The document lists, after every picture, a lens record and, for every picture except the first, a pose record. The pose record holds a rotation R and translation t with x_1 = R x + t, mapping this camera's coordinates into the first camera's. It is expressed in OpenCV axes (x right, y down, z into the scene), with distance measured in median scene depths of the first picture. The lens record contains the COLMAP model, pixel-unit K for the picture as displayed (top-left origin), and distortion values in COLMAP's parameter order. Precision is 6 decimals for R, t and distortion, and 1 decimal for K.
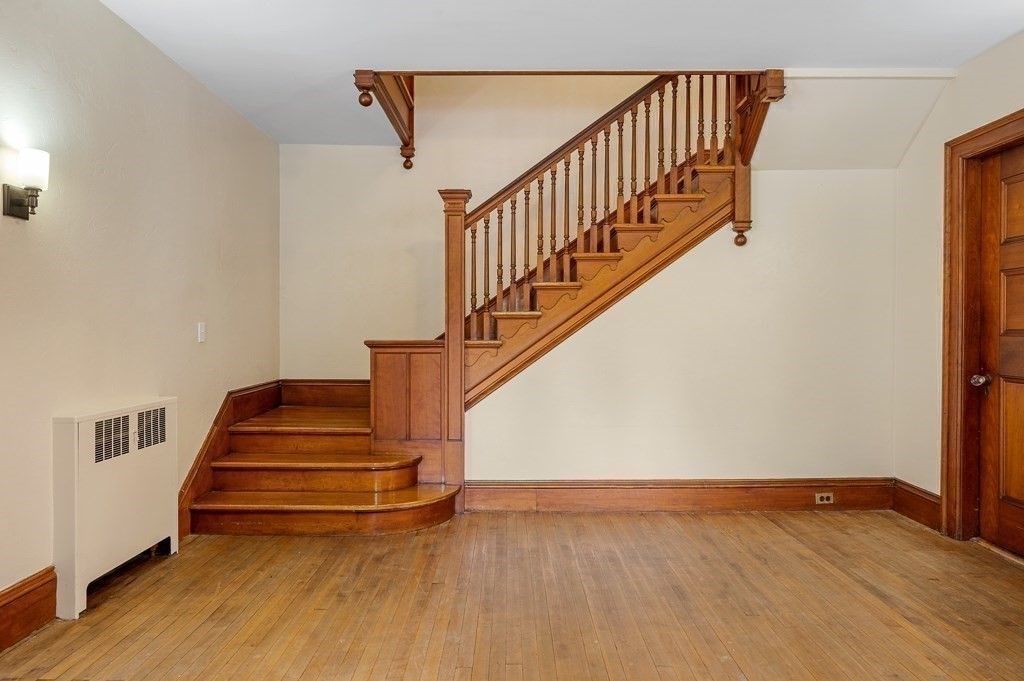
lens RADIAL K [[678.4, 0, 514.1], [0, 678.4, 341.2], [0, 0, 1]] dist [0.000834, 0.001467]
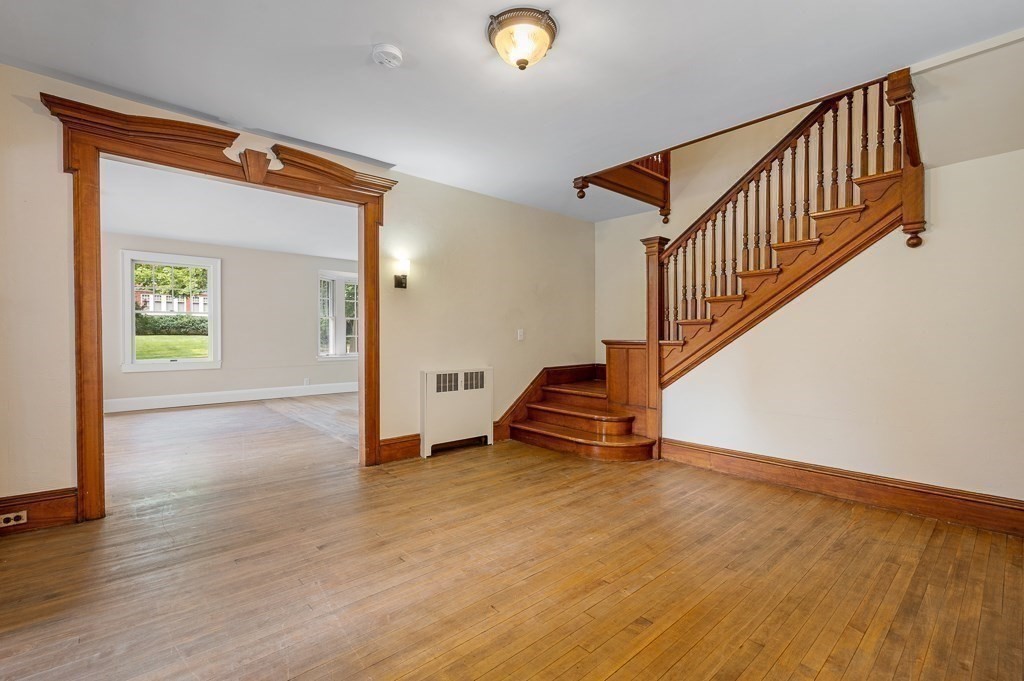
lens RADIAL K [[469.0, 0, 514.1], [0, 469.0, 340.0], [0, 0, 1]] dist [0.010156, -0.000614]
pose [[0.662454, 0.006428, -0.749075, 0.504289], [-0.010682, 0.999943, -0.000866, 0.002625], [0.749026, 0.008575, 0.662485, 0.110777]]
